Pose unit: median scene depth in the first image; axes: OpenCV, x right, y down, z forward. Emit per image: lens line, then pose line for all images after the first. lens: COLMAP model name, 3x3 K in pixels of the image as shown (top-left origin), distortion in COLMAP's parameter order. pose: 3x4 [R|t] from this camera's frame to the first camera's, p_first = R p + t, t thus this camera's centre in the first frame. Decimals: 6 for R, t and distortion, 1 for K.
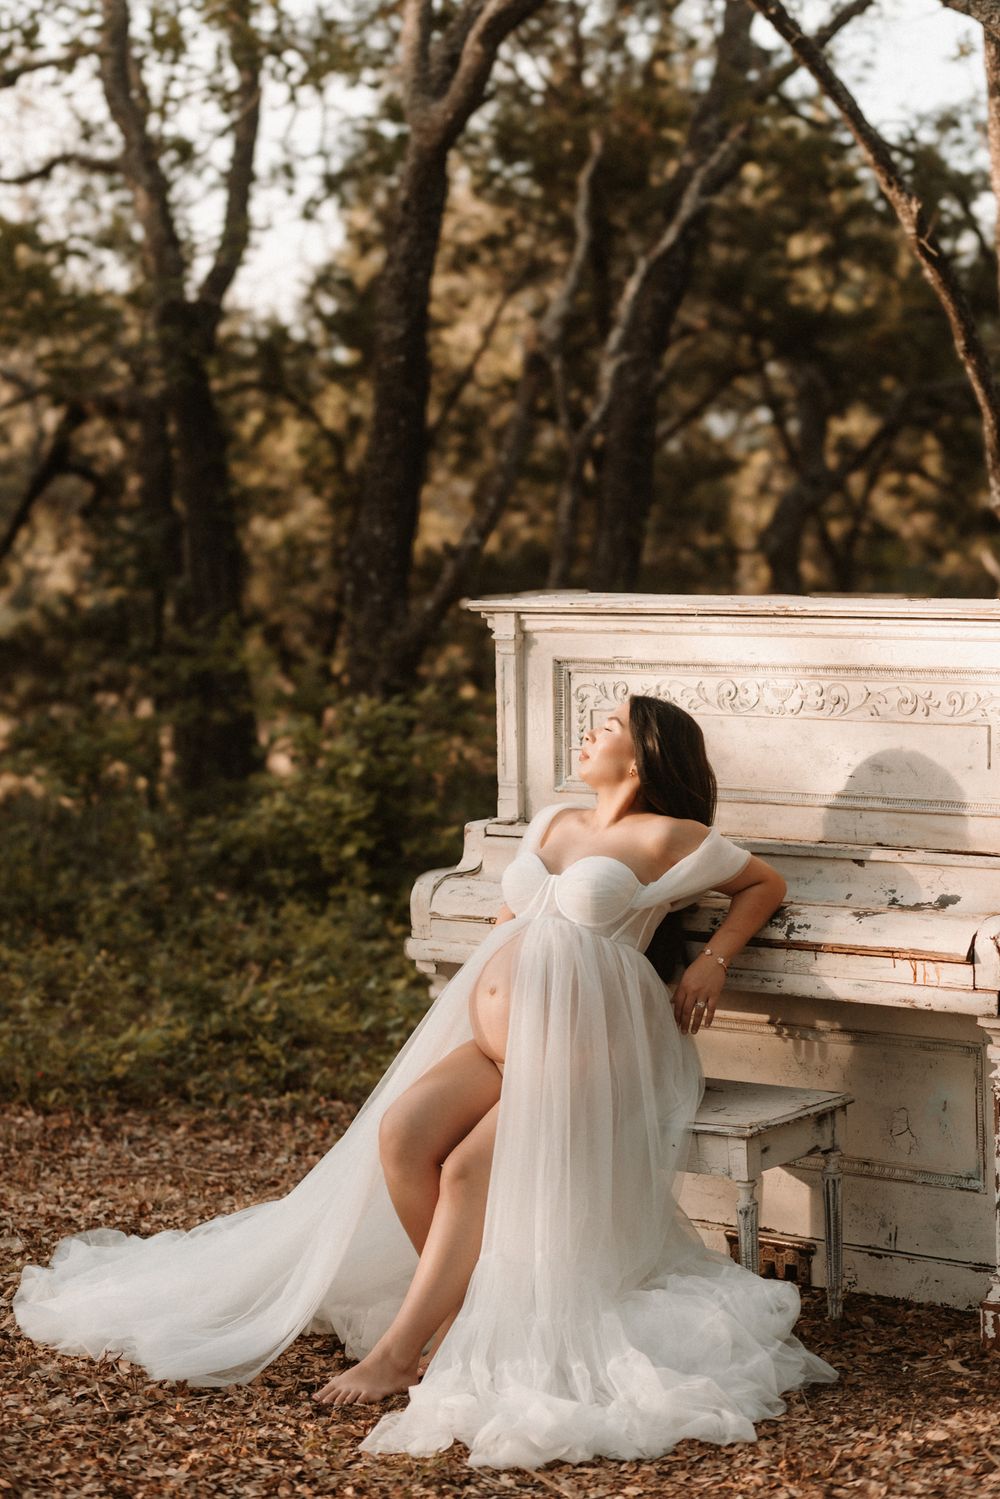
lens RADIAL K [[3585.6, 0, 500.0], [0, 3585.6, 749.5], [0, 0, 1]] dist [-0.001439, 0.157345]
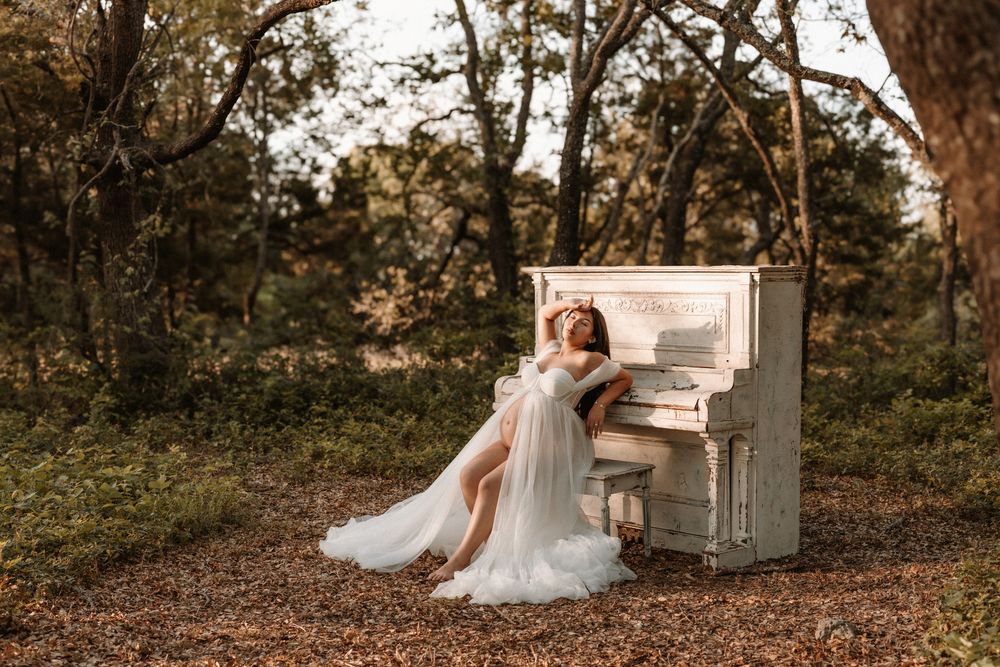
lens RADIAL K [[1478.9, 0, 500.0], [0, 1478.9, 333.5], [0, 0, 1]] dist [0.007833, 0.000065]
pose [[0.988292, 0.010601, -0.152205, 0.144626], [-0.014428, 0.999606, -0.024060, 0.031739], [0.151890, 0.025974, 0.988056, -0.016127]]
